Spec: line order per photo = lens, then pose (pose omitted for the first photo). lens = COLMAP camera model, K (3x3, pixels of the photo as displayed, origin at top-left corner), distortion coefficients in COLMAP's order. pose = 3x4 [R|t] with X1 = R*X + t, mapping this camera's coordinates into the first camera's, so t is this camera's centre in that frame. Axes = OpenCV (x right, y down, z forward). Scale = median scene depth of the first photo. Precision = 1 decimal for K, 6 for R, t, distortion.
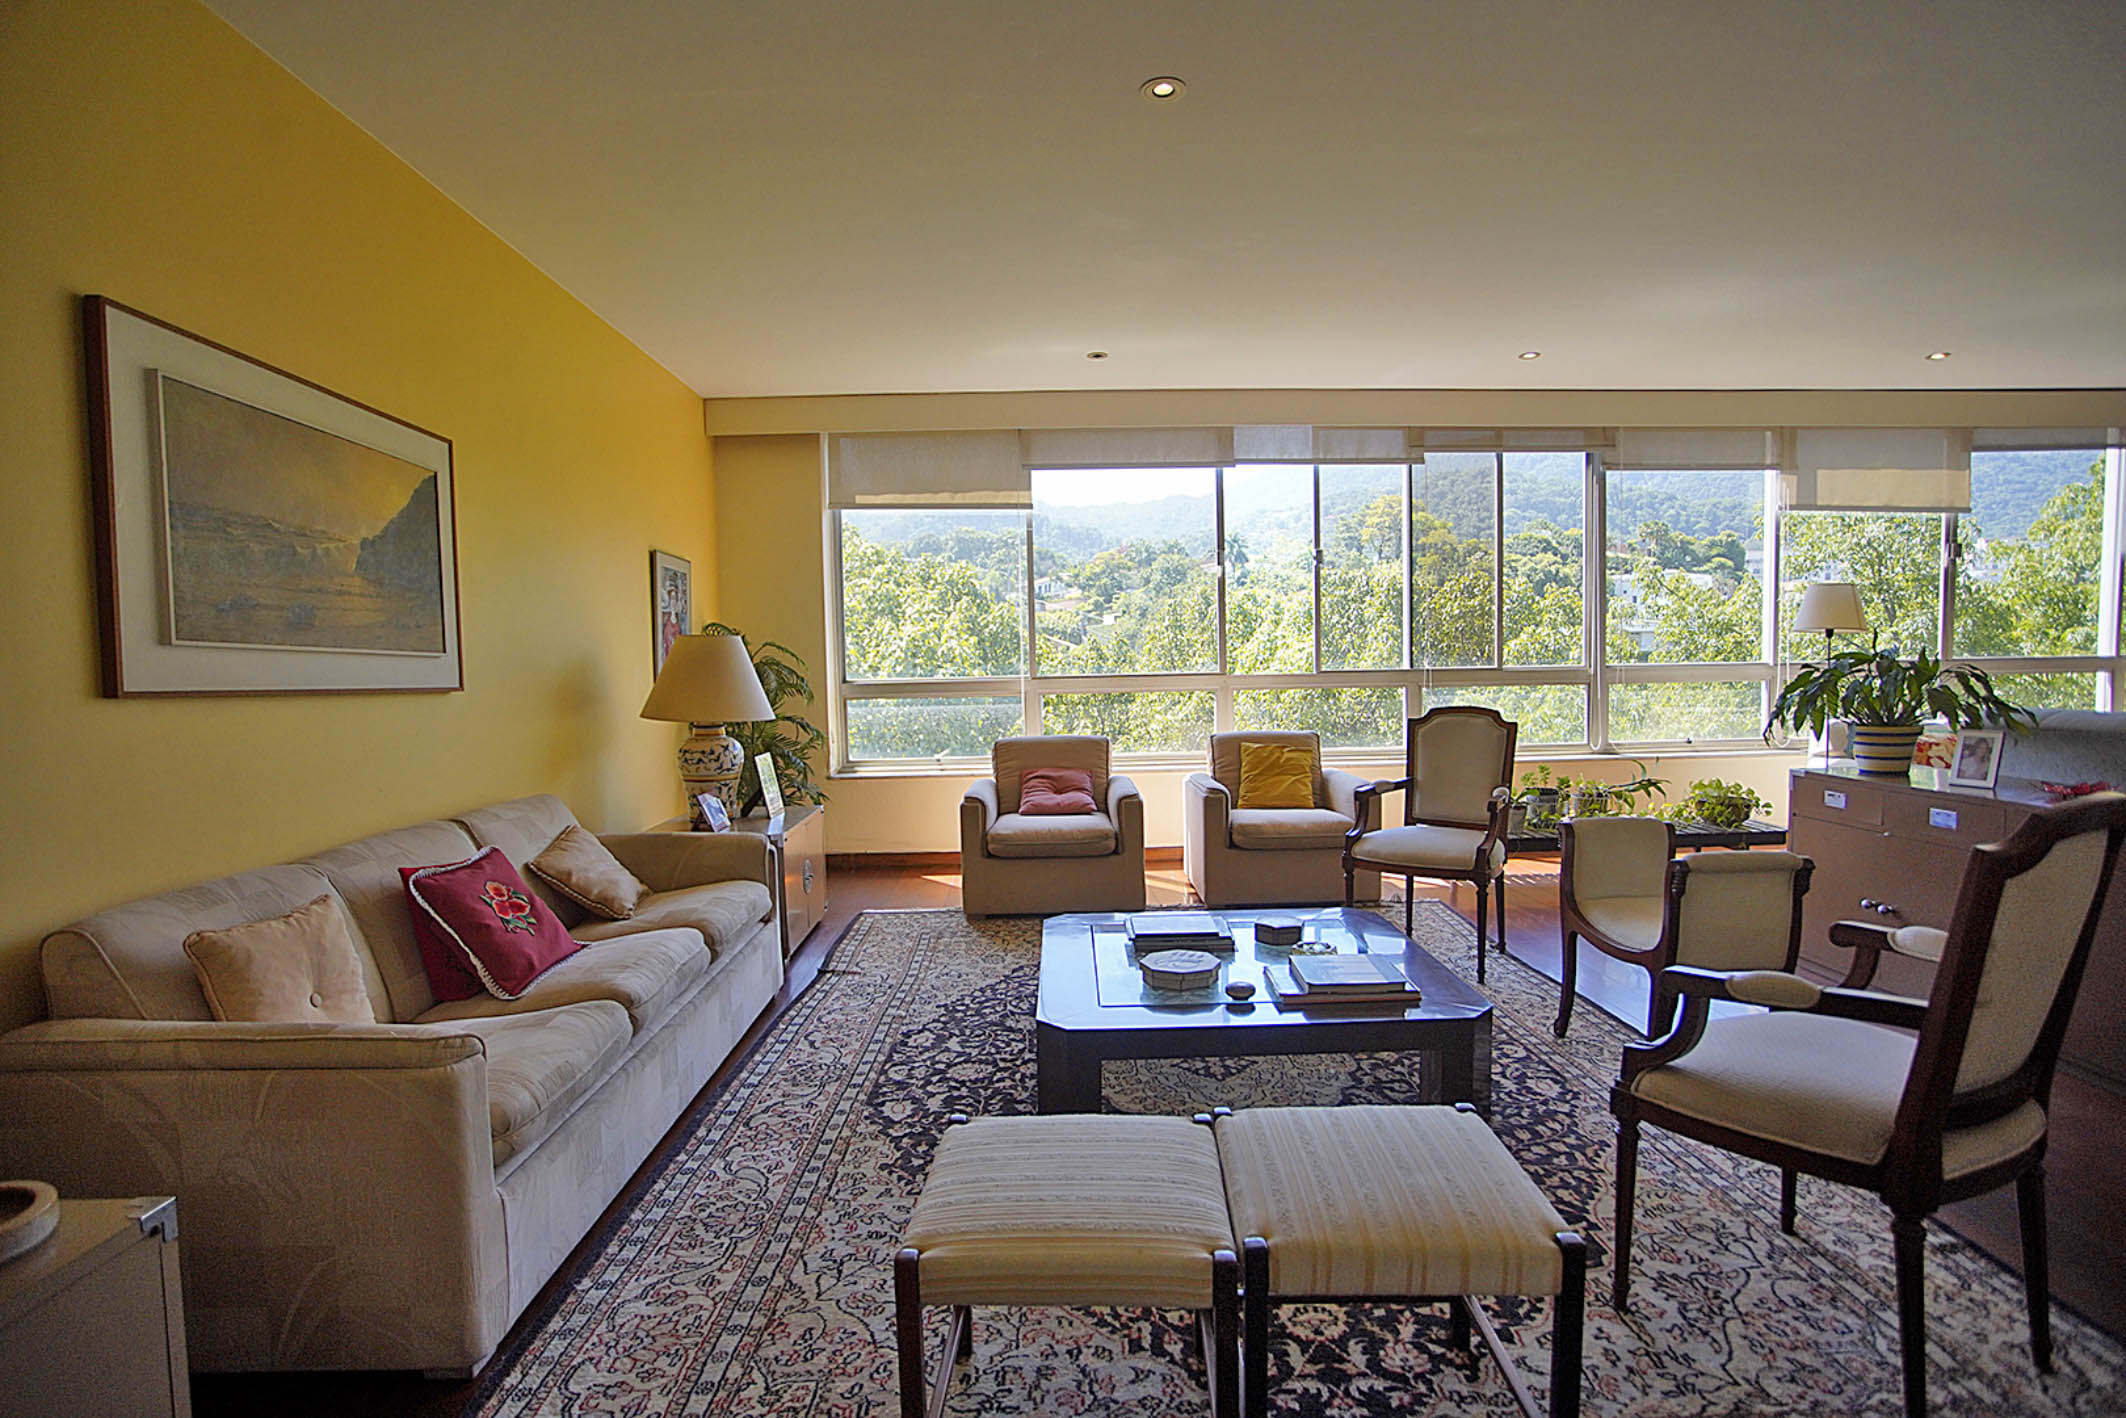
lens RADIAL K [[1015.6, 0, 1051.8], [0, 1015.6, 716.1], [0, 0, 1]] dist [-0.037912, 0.007915]
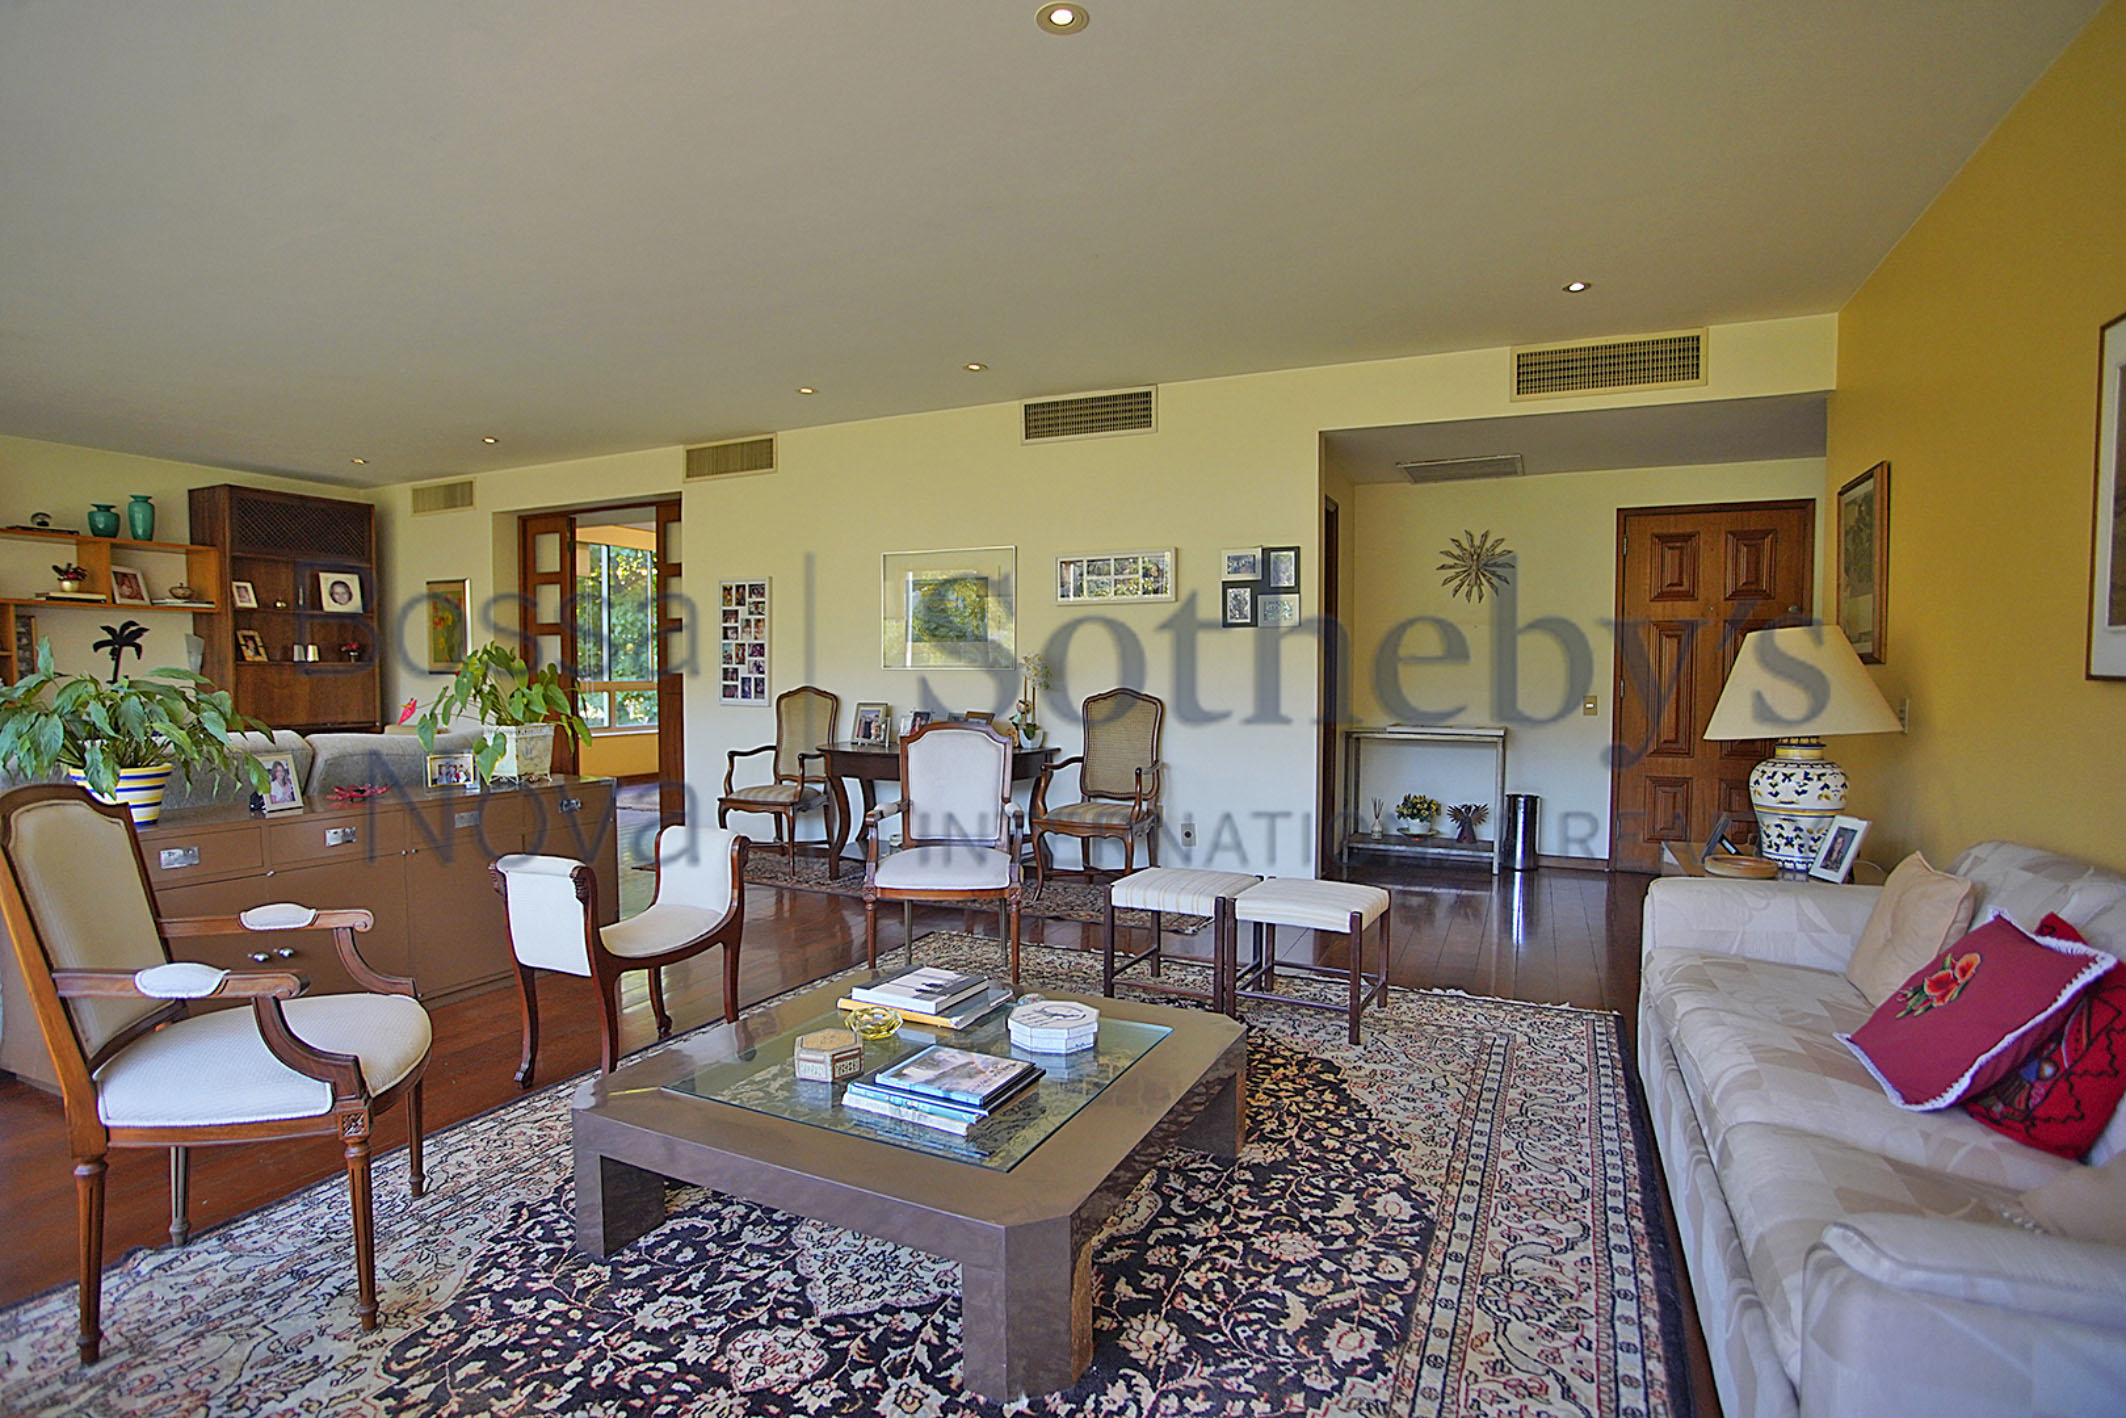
lens RADIAL K [[1015.6, 0, 1066.4], [0, 1015.6, 706.0], [0, 0, 1]] dist [-0.037912, 0.007915]
pose [[-0.898734, 0.002212, 0.438490, -0.257412], [0.037012, 0.996802, 0.070830, -0.079644], [-0.436930, 0.079887, -0.895941, 1.716313]]
